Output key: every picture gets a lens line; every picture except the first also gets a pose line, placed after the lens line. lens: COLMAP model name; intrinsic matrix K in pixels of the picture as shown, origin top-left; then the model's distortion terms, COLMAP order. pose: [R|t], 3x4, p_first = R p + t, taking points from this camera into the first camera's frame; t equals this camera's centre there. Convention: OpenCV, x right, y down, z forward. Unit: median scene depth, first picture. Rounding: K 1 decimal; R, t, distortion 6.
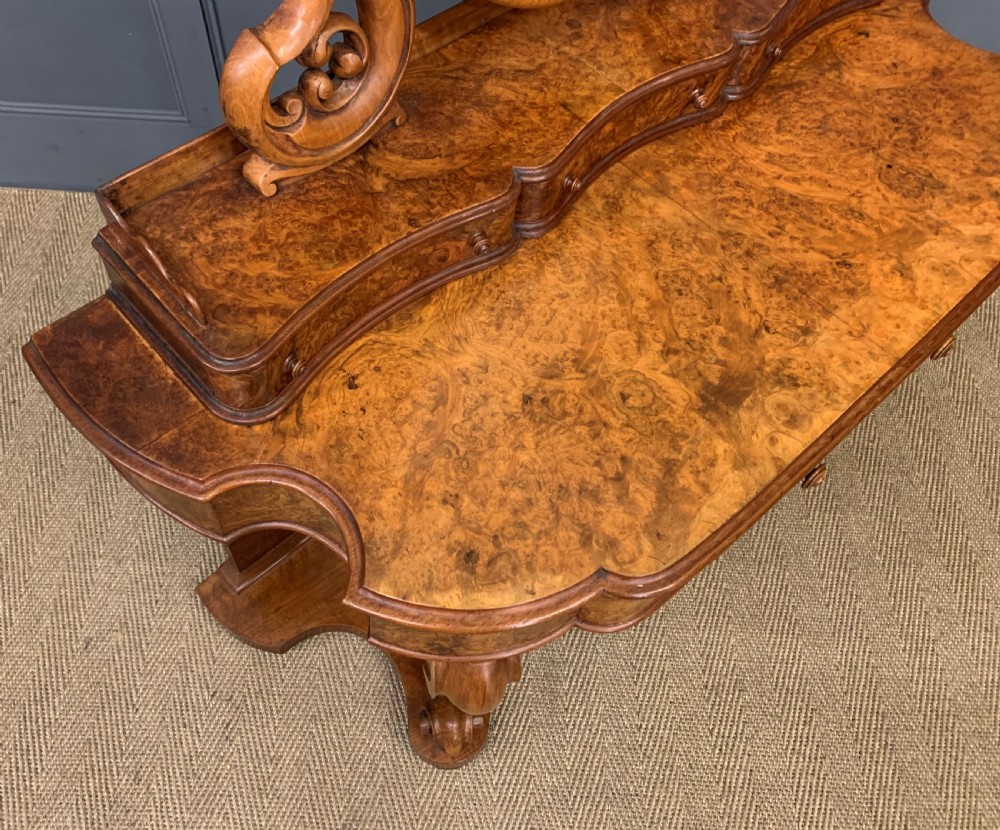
lens RADIAL K [[859.4, 0, 440.4], [0, 859.4, 415.2], [0, 0, 1]] dist [0.013310, -0.003086]
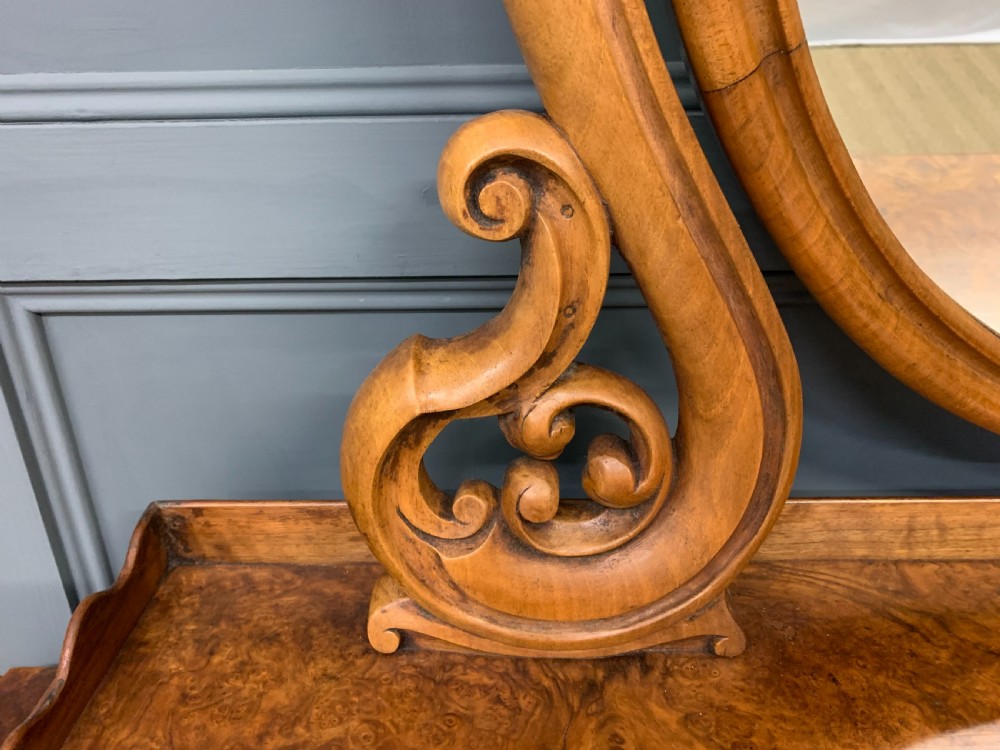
lens RADIAL K [[787.2, 0, 495.0], [0, 787.2, 363.8], [0, 0, 1]] dist [0.008334, -0.007713]
pose [[0.732192, 0.242706, -0.636387, 0.092519], [-0.555255, 0.753819, -0.351353, -0.236716], [0.394445, 0.610615, 0.686704, 0.563581]]
